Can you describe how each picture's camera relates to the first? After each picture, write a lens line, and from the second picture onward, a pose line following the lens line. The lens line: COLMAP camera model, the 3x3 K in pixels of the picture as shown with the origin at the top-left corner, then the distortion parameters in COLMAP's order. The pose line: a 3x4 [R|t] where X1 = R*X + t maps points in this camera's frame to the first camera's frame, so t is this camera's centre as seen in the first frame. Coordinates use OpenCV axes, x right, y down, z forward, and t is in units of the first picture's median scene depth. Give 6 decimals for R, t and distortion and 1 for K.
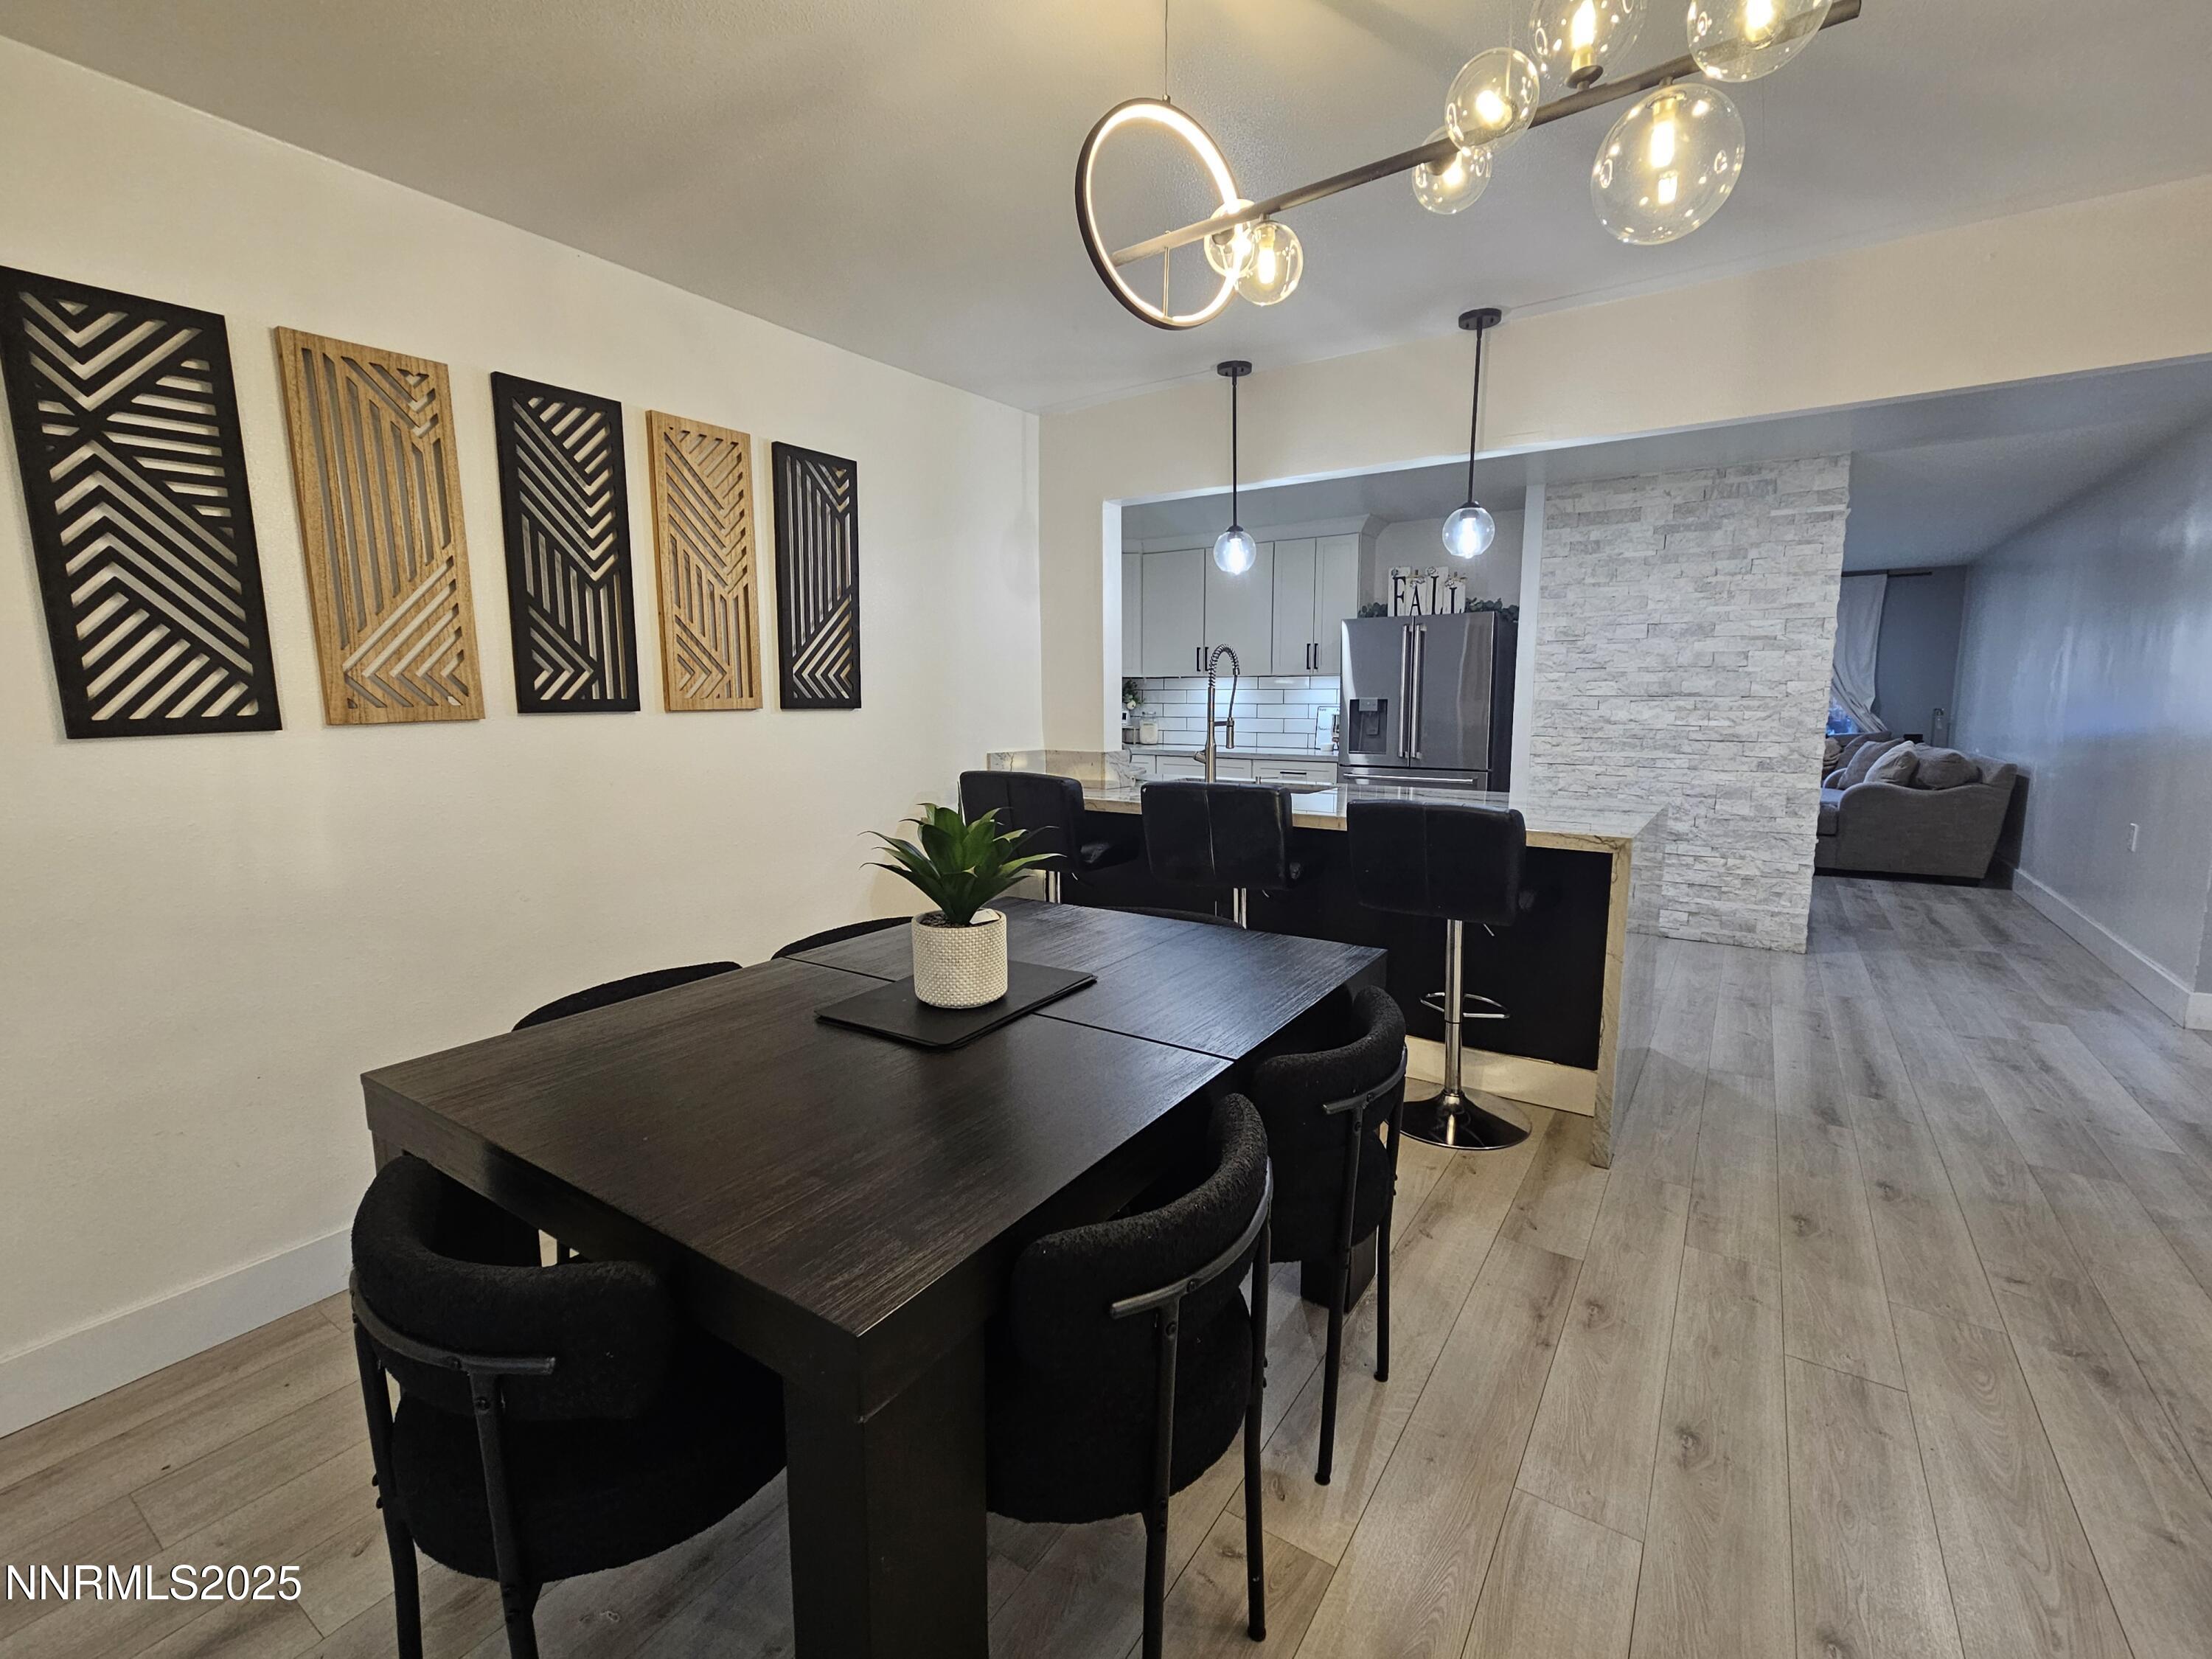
lens RADIAL K [[963.5, 0, 1108.4], [0, 963.5, 819.1], [0, 0, 1]] dist [-0.000349, 0.002123]
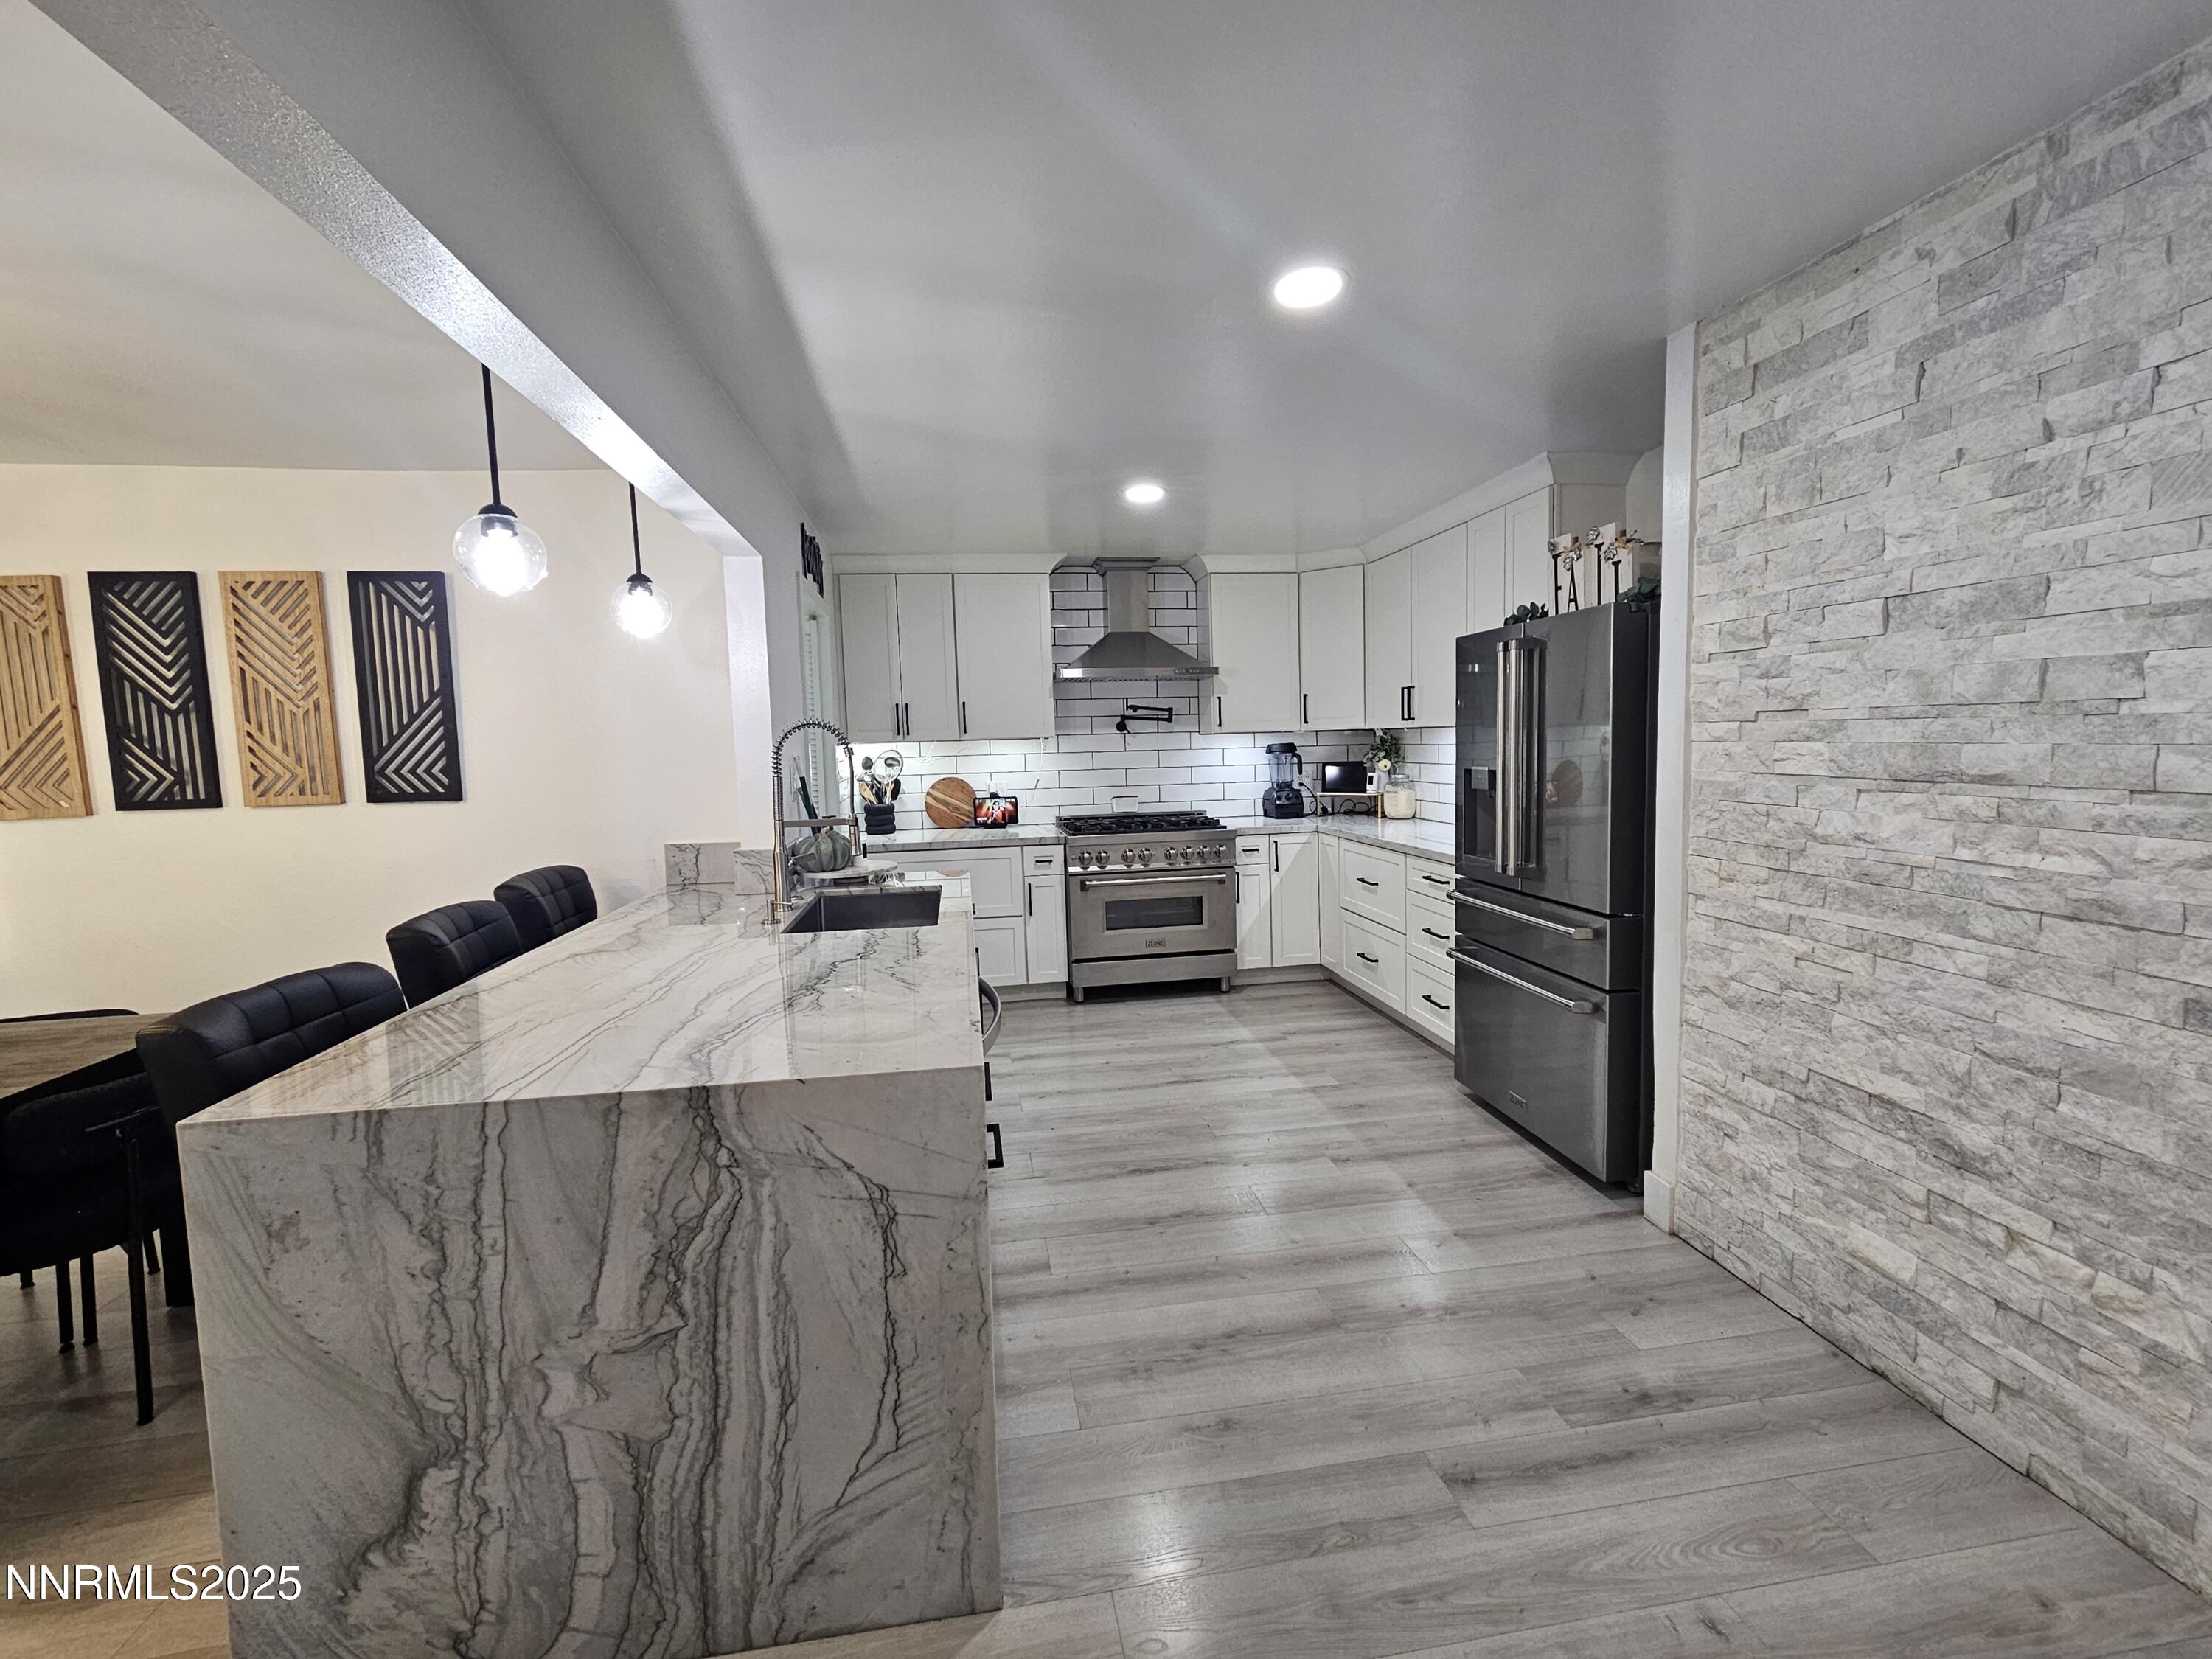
lens RADIAL K [[963.5, 0, 1108.6], [0, 963.5, 818.6], [0, 0, 1]] dist [-0.000349, 0.002123]
pose [[0.683589, 0.044802, -0.728491, 0.667449], [-0.068784, 0.997626, -0.003191, -0.093807], [0.726618, 0.052290, 0.685048, 0.529841]]
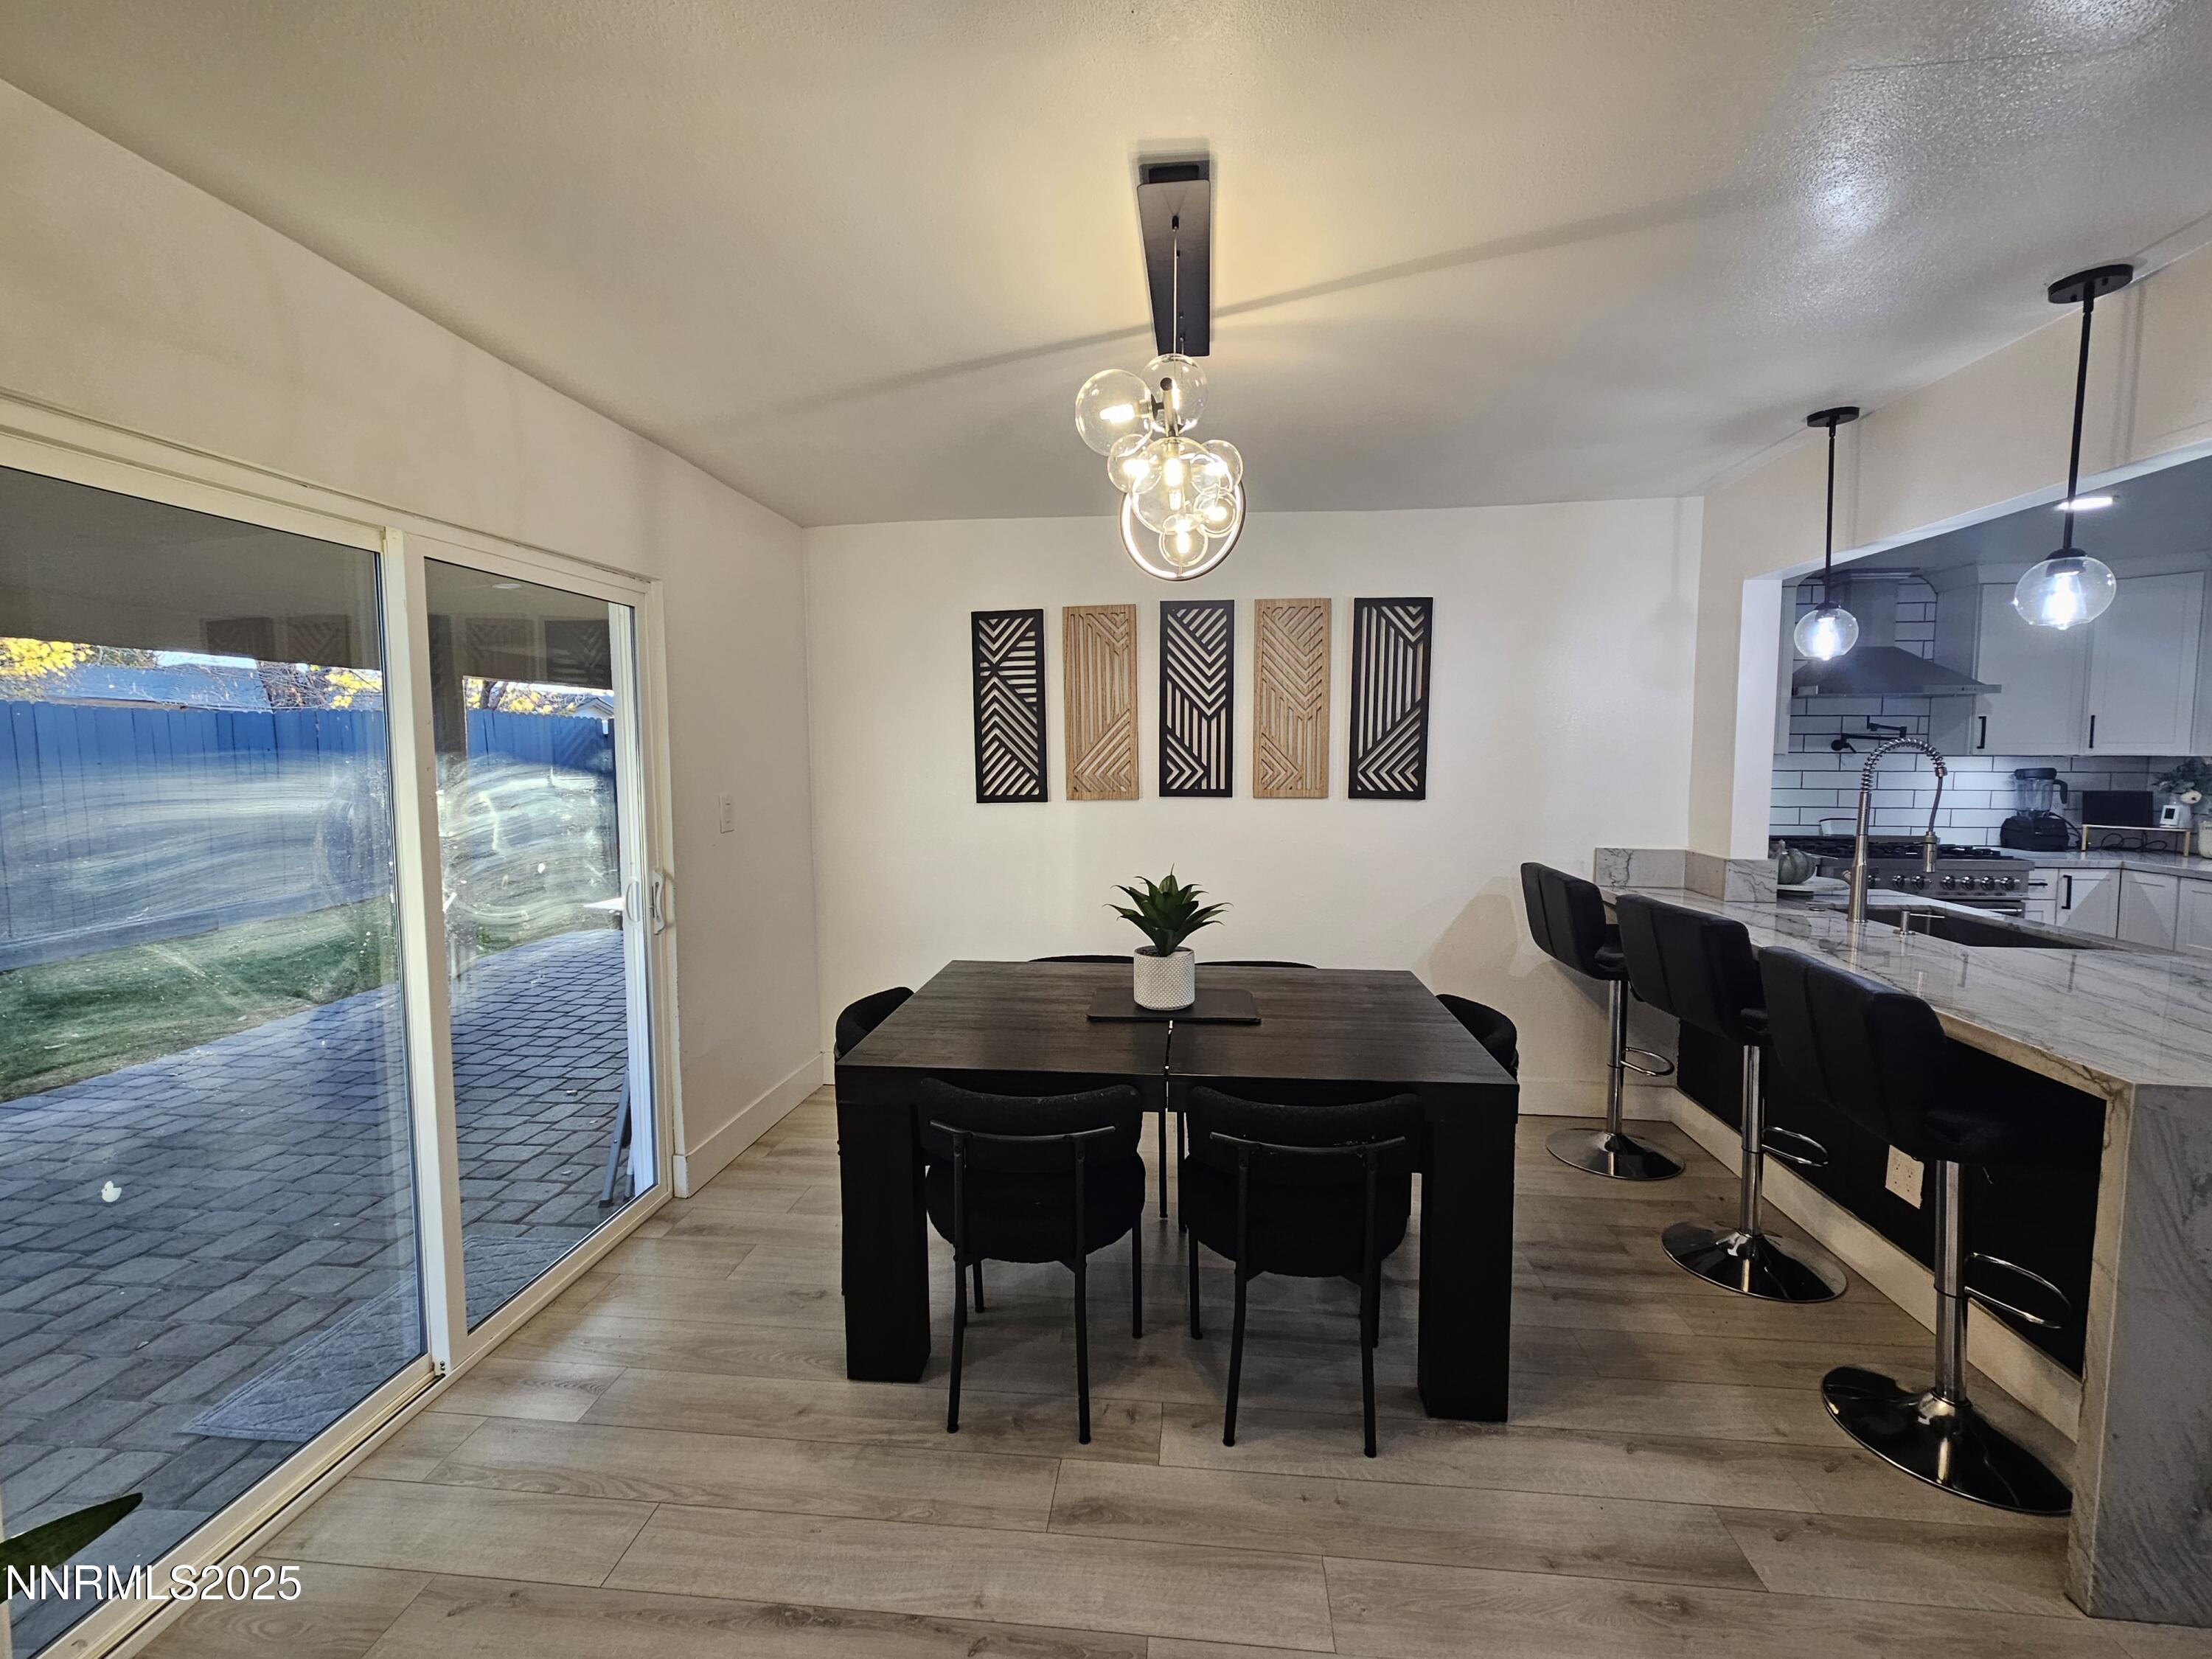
lens RADIAL K [[963.5, 0, 1110.1], [0, 963.5, 818.7], [0, 0, 1]] dist [-0.000349, 0.002123]
pose [[0.471747, 0.069539, -0.878987, 0.406086], [-0.116905, 0.993017, 0.015818, -0.043223], [0.873950, 0.095296, 0.476583, 0.062155]]
